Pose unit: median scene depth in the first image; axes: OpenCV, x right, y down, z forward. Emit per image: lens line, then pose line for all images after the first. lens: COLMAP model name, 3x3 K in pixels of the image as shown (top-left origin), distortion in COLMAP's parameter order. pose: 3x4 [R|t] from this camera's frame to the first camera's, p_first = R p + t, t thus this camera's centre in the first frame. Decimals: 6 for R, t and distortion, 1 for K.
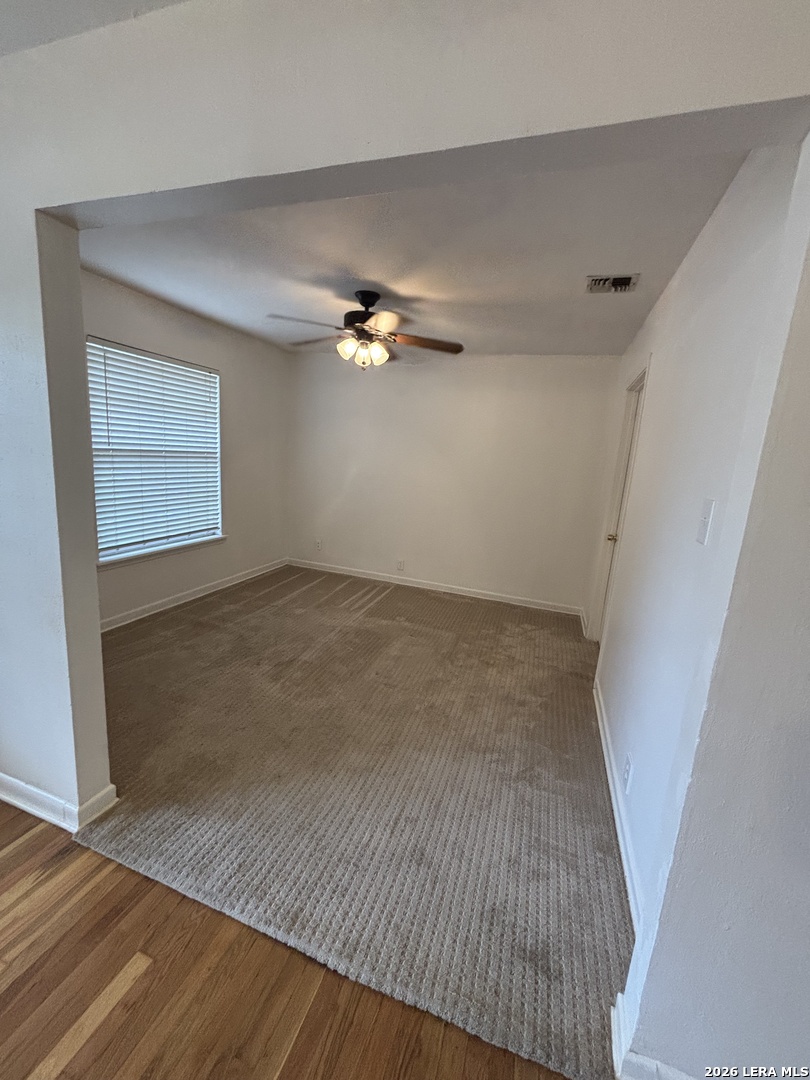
lens RADIAL K [[434.6, 0, 403.8], [0, 434.6, 528.7], [0, 0, 1]] dist [0.000637, 0.000189]
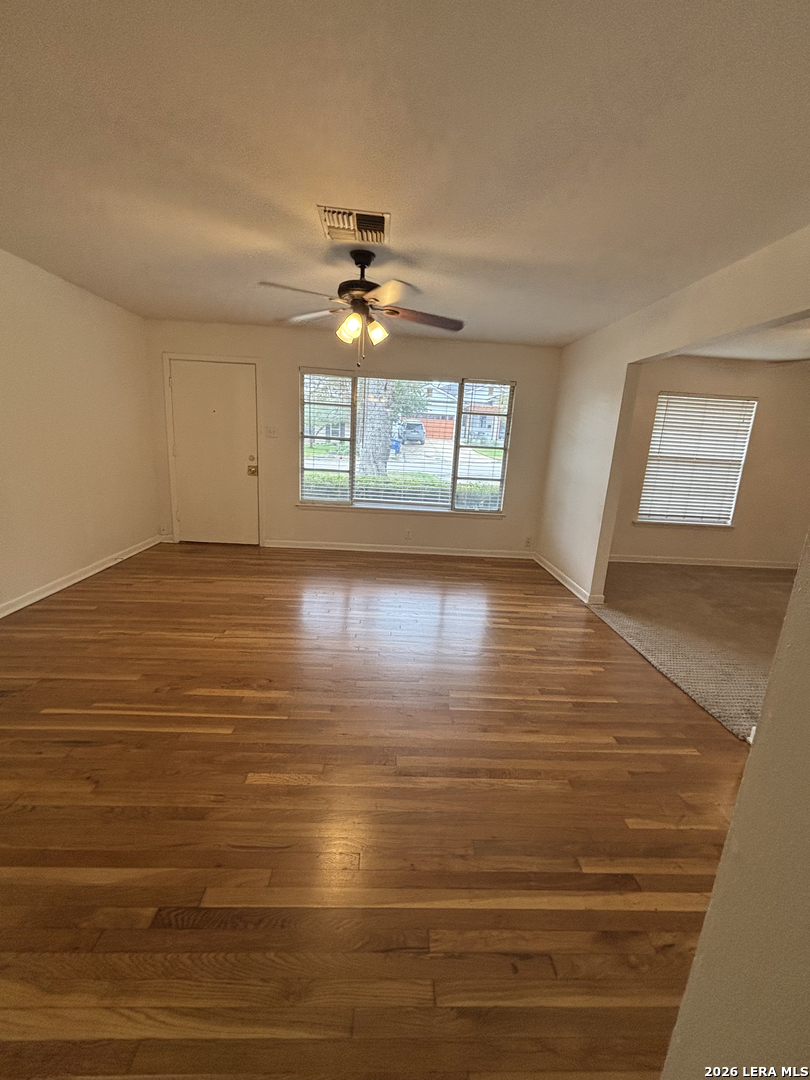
lens RADIAL K [[434.6, 0, 403.8], [0, 434.6, 528.7], [0, 0, 1]] dist [0.000637, 0.000189]
pose [[0.358003, 0.157253, -0.920383, 0.457050], [-0.192969, 0.976896, 0.091849, 0.103461], [0.913563, 0.144723, 0.380077, -0.404938]]
